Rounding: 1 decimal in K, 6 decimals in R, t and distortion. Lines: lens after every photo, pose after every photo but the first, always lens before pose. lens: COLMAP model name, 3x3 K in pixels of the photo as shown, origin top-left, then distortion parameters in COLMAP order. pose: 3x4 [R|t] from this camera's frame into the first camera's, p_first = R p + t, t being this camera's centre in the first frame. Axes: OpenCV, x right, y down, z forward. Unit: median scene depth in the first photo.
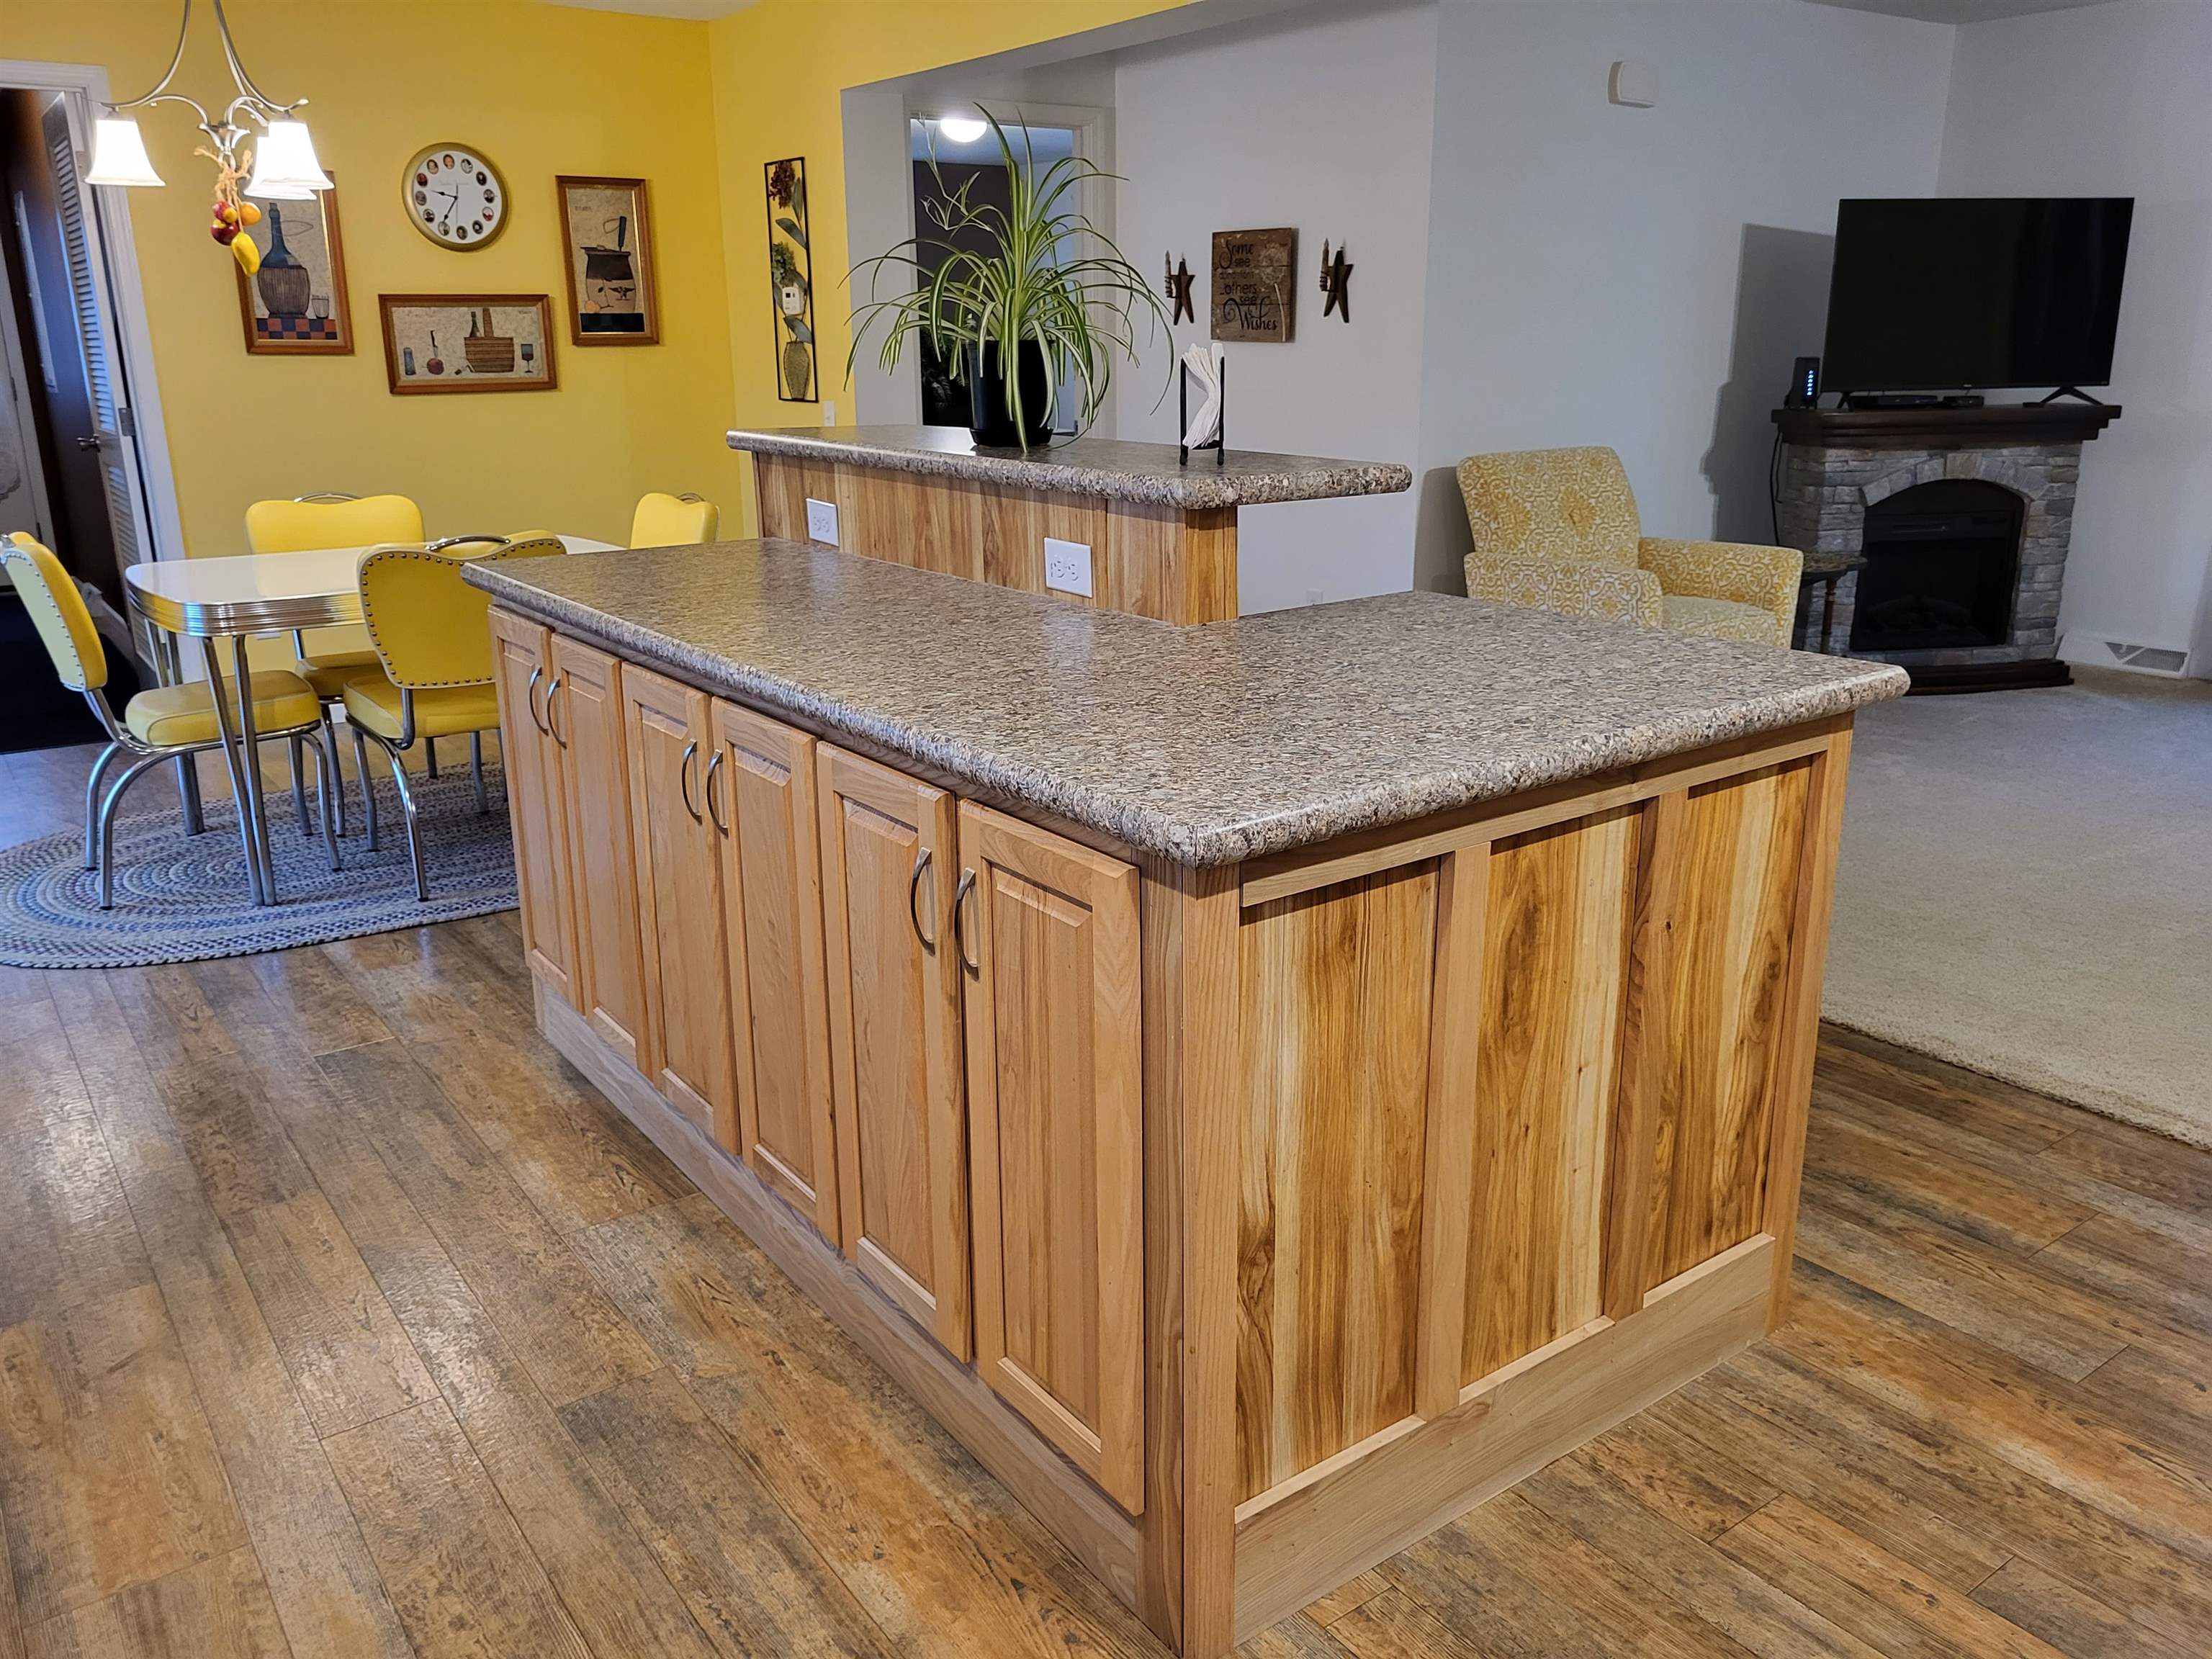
lens RADIAL K [[1695.1, 0, 1110.9], [0, 1695.1, 834.9], [0, 0, 1]] dist [0.008318, -0.000711]
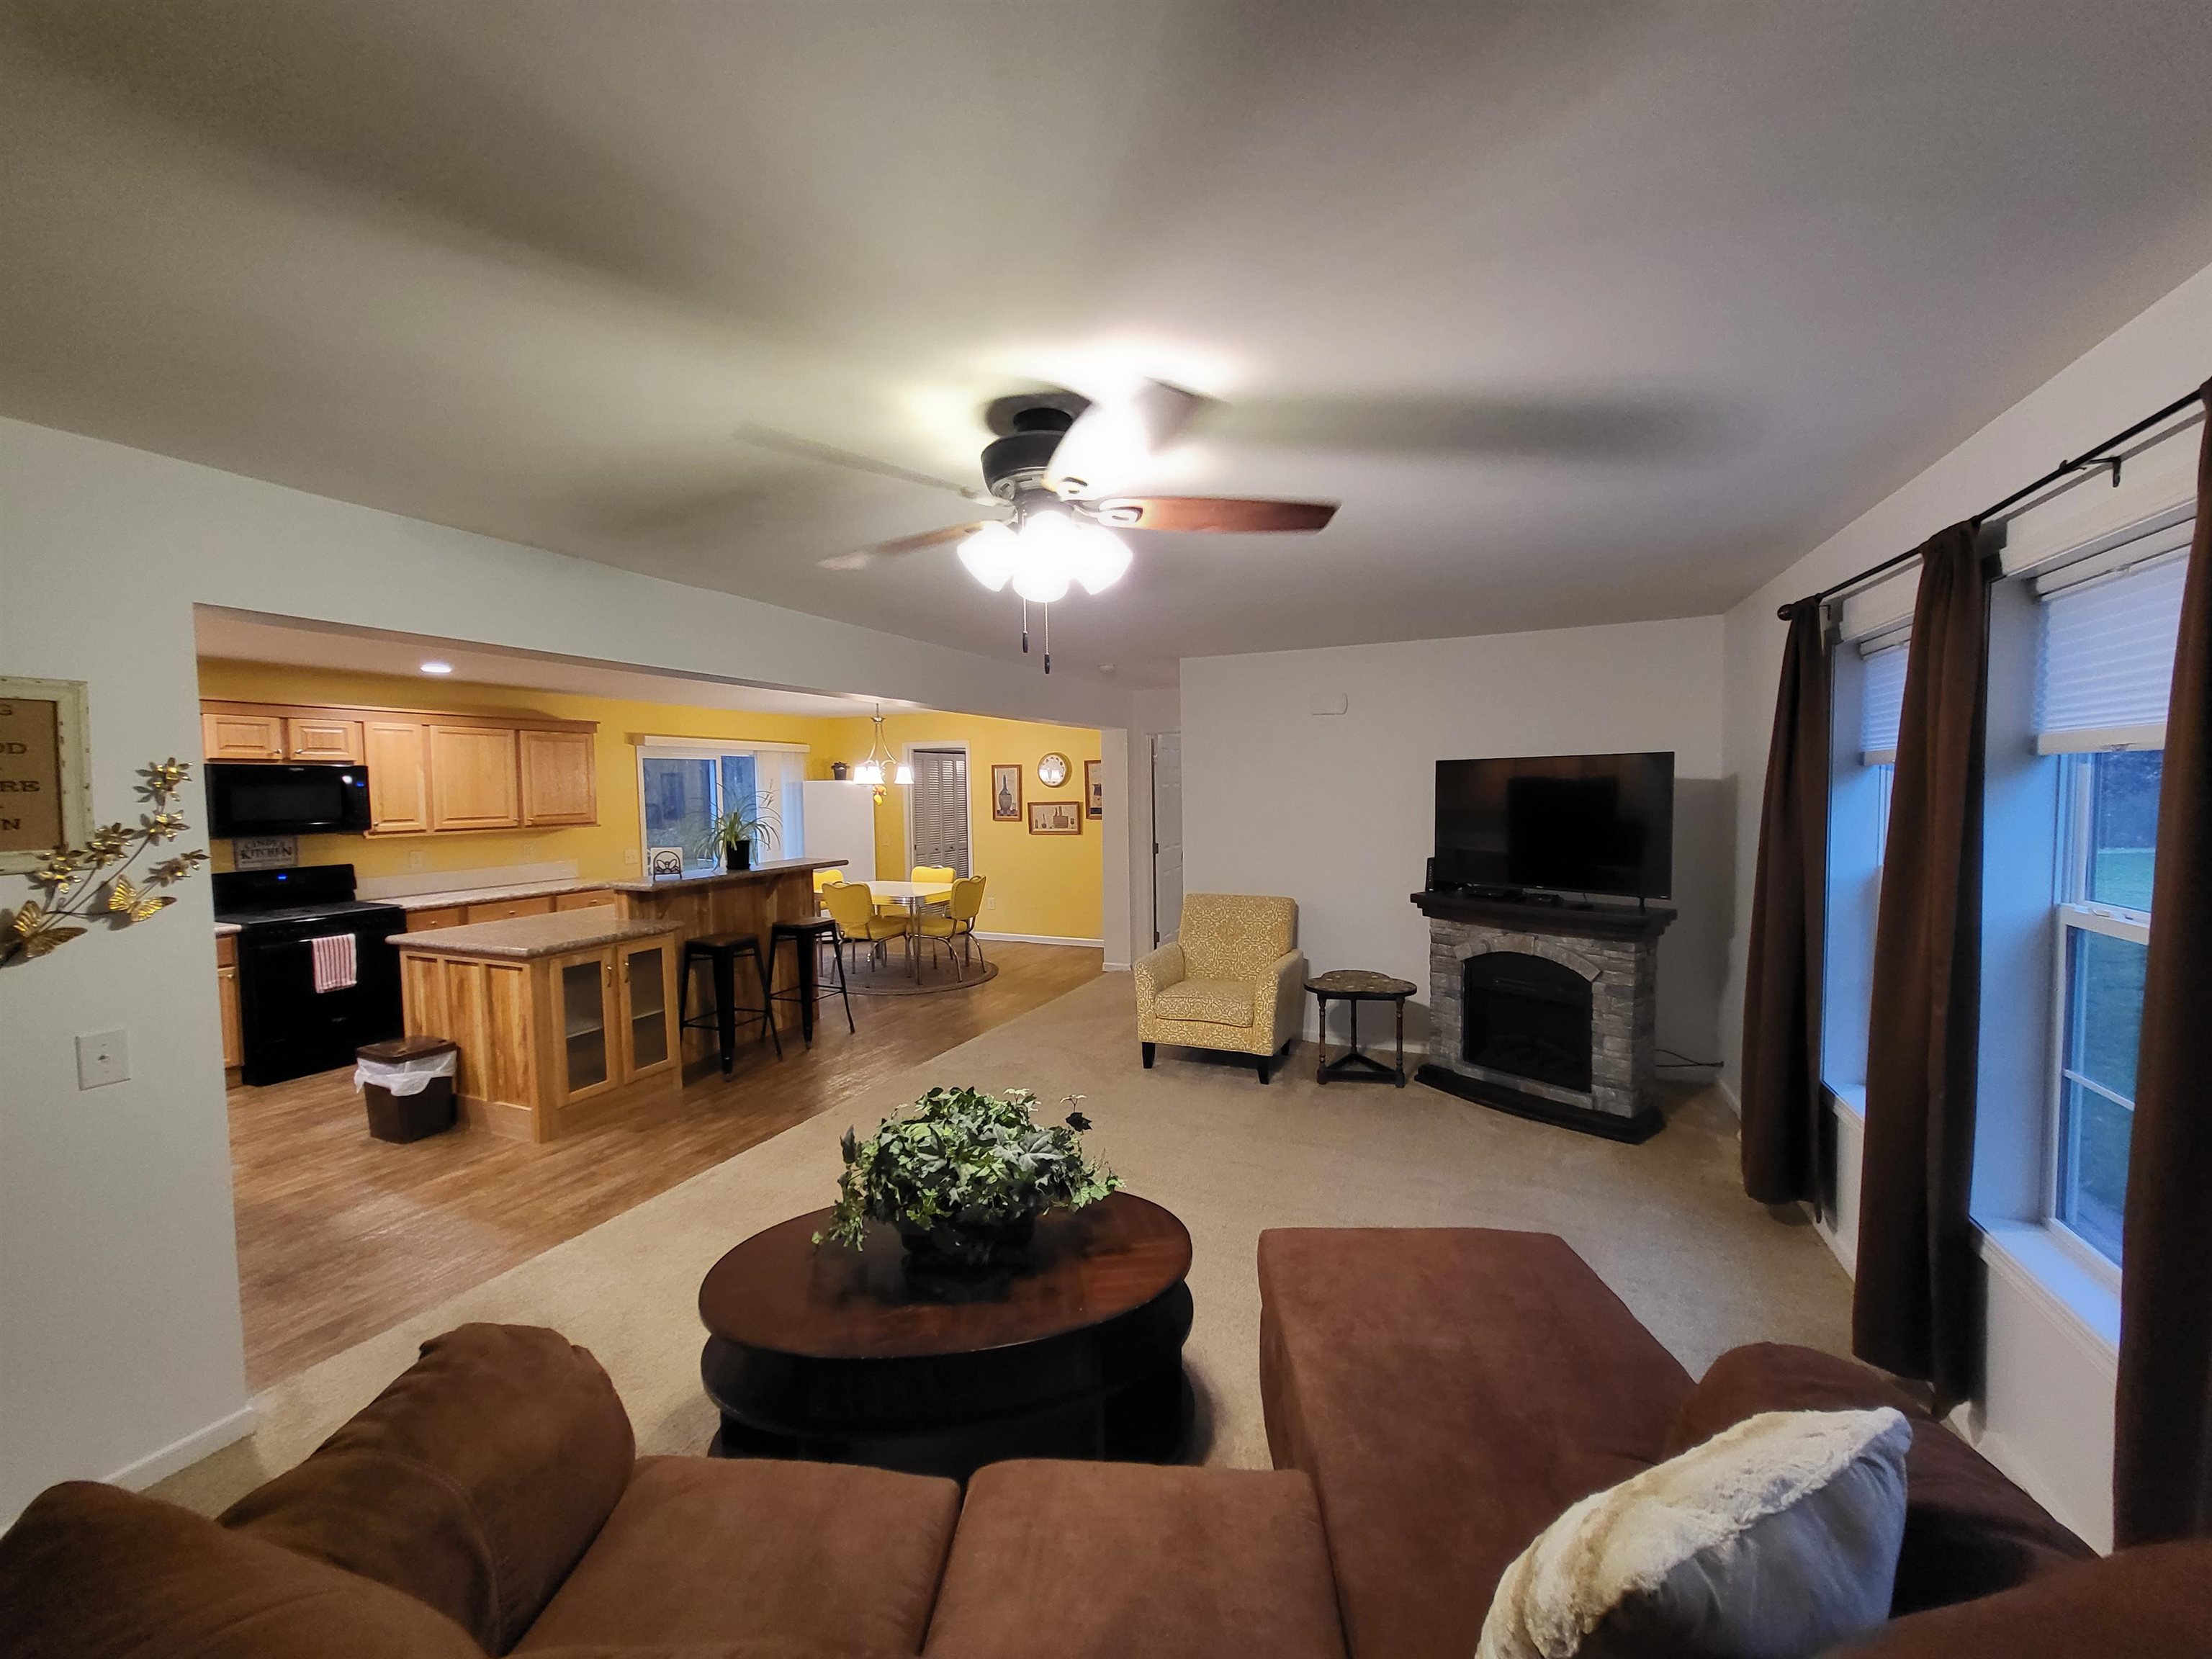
lens RADIAL K [[876.7, 0, 1113.4], [0, 876.7, 823.5], [0, 0, 1]] dist [-0.002393, -0.000086]
pose [[0.494328, 0.041117, -0.868302, 0.943885], [-0.237325, 0.967317, -0.089304, -0.170945], [0.836251, 0.250216, 0.487930, 0.364498]]
